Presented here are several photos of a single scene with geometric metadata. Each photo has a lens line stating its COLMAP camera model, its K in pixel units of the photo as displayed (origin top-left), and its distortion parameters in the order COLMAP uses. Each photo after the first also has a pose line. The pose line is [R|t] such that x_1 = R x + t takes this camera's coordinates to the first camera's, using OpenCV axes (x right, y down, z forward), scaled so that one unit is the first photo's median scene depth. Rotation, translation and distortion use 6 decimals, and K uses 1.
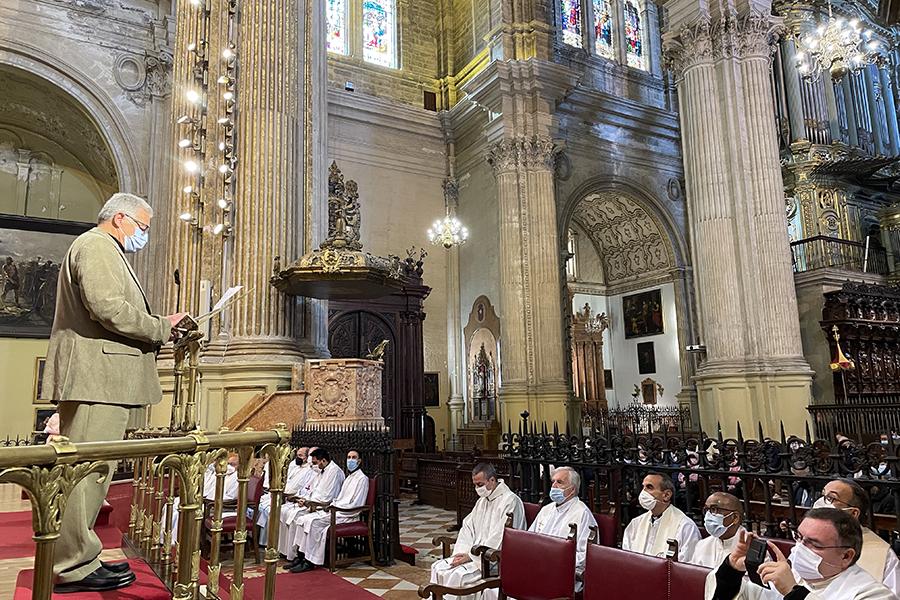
lens RADIAL K [[676.3, 0, 446.8], [0, 676.3, 290.8], [0, 0, 1]] dist [0.096220, -0.123412]
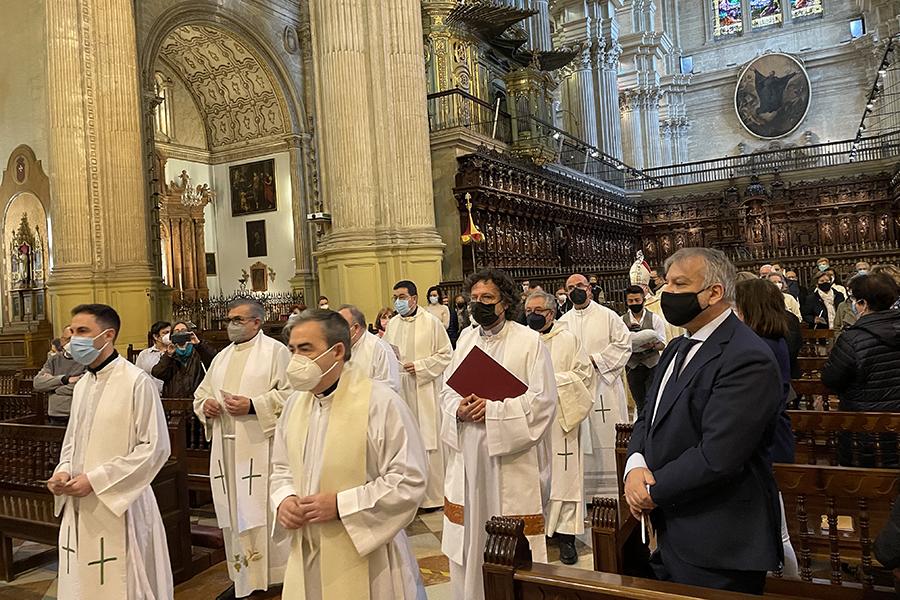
lens RADIAL K [[677.6, 0, 449.7], [0, 677.6, 280.6], [0, 0, 1]] dist [0.088078, -0.110444]
pose [[0.847565, -0.023209, 0.530183, 0.046656], [-0.053241, 0.990284, 0.128463, 0.031140], [-0.528014, -0.137108, 0.838095, 0.160056]]
